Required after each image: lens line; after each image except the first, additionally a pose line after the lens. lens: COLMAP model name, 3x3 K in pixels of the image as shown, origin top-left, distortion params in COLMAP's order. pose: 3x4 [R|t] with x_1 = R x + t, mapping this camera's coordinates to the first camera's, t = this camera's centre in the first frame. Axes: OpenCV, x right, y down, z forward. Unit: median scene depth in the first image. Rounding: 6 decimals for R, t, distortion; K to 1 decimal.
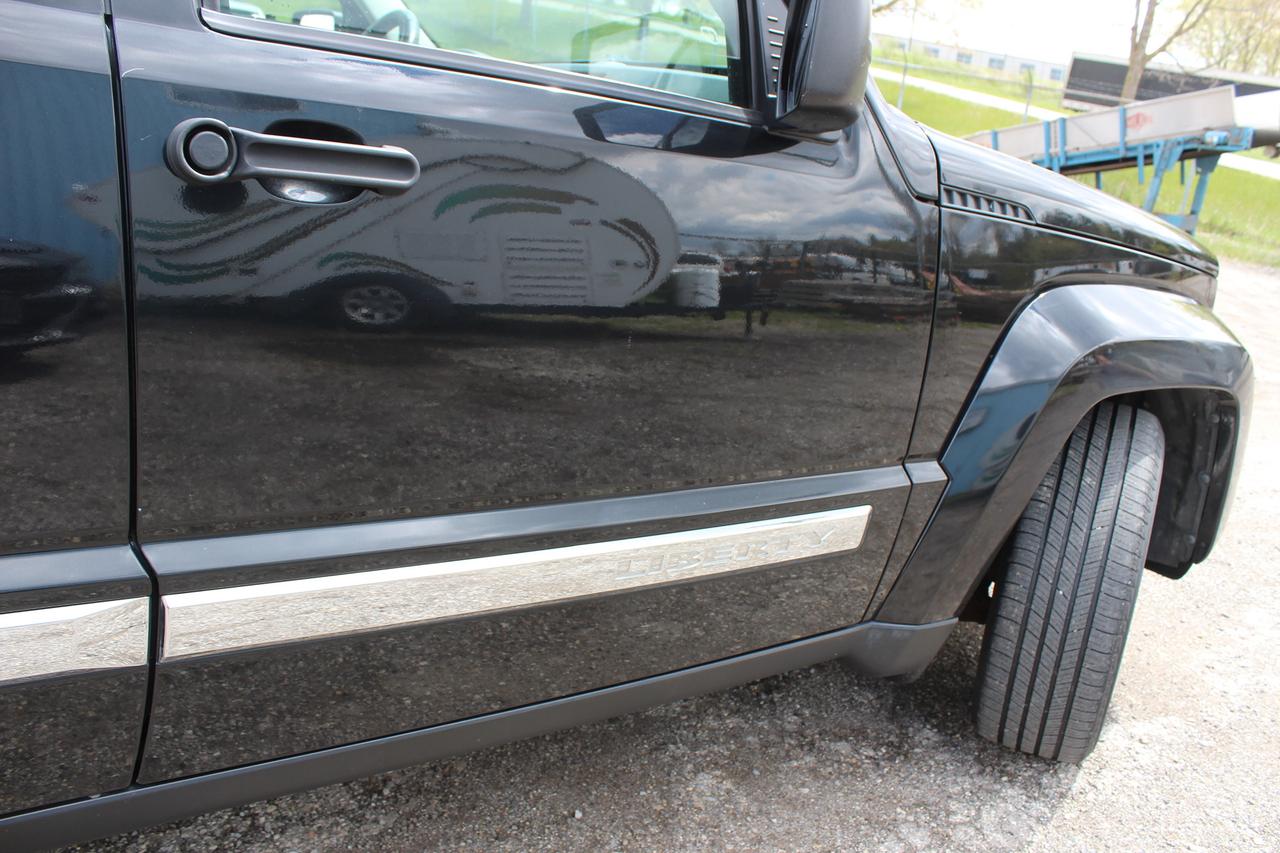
lens RADIAL K [[1042.5, 0, 645.3], [0, 1042.5, 409.7], [0, 0, 1]] dist [-0.168609, 0.137925]
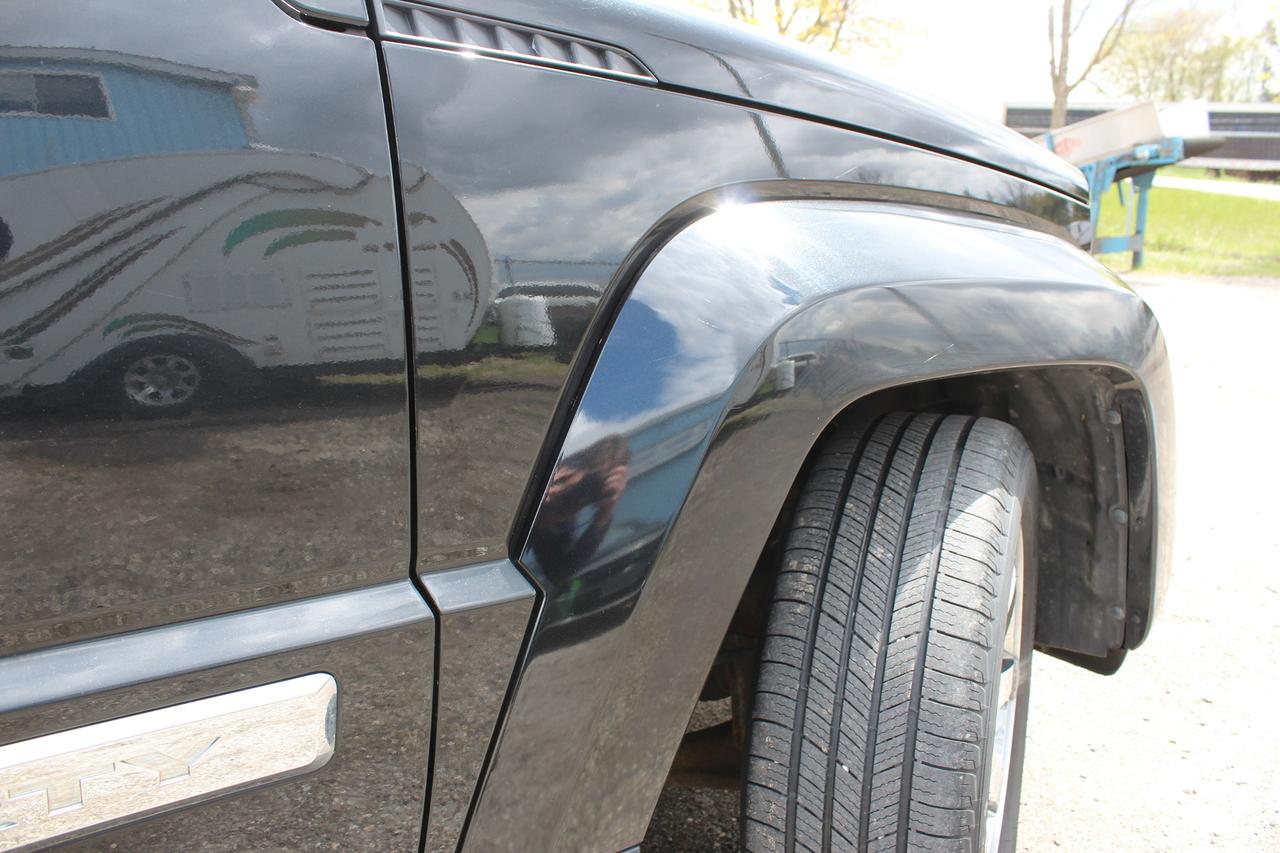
lens RADIAL K [[1042.5, 0, 645.3], [0, 1042.5, 409.7], [0, 0, 1]] dist [-0.168609, 0.137925]
pose [[0.992114, -0.124081, 0.017693, 0.302227], [0.125201, 0.987682, -0.093851, 0.028950], [-0.005830, 0.095327, 0.995429, 0.423056]]
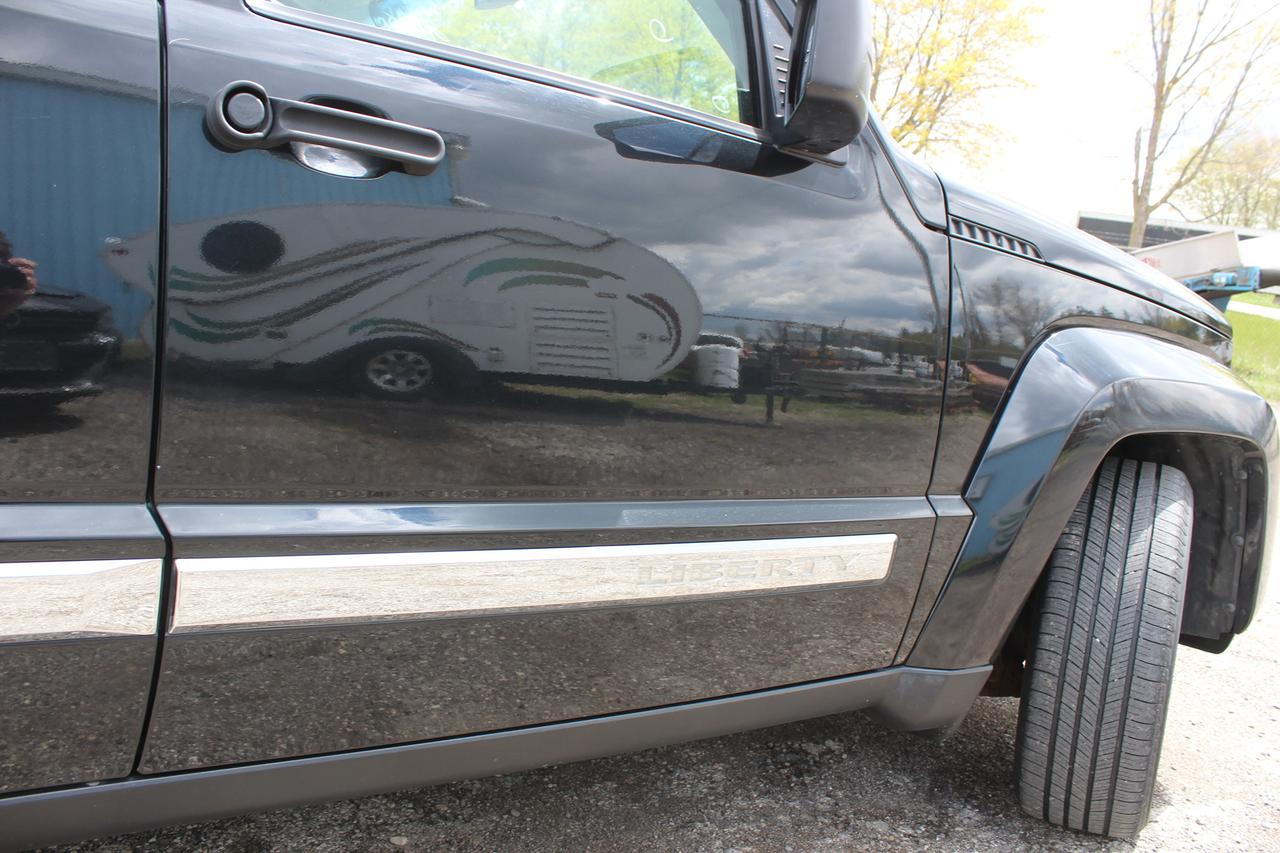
lens RADIAL K [[1042.5, 0, 645.3], [0, 1042.5, 409.7], [0, 0, 1]] dist [-0.168609, 0.137925]
pose [[0.999673, -0.016126, -0.019826, 0.000919], [0.012750, 0.987046, -0.159930, 0.105489], [0.022148, 0.159625, 0.986929, 0.005987]]
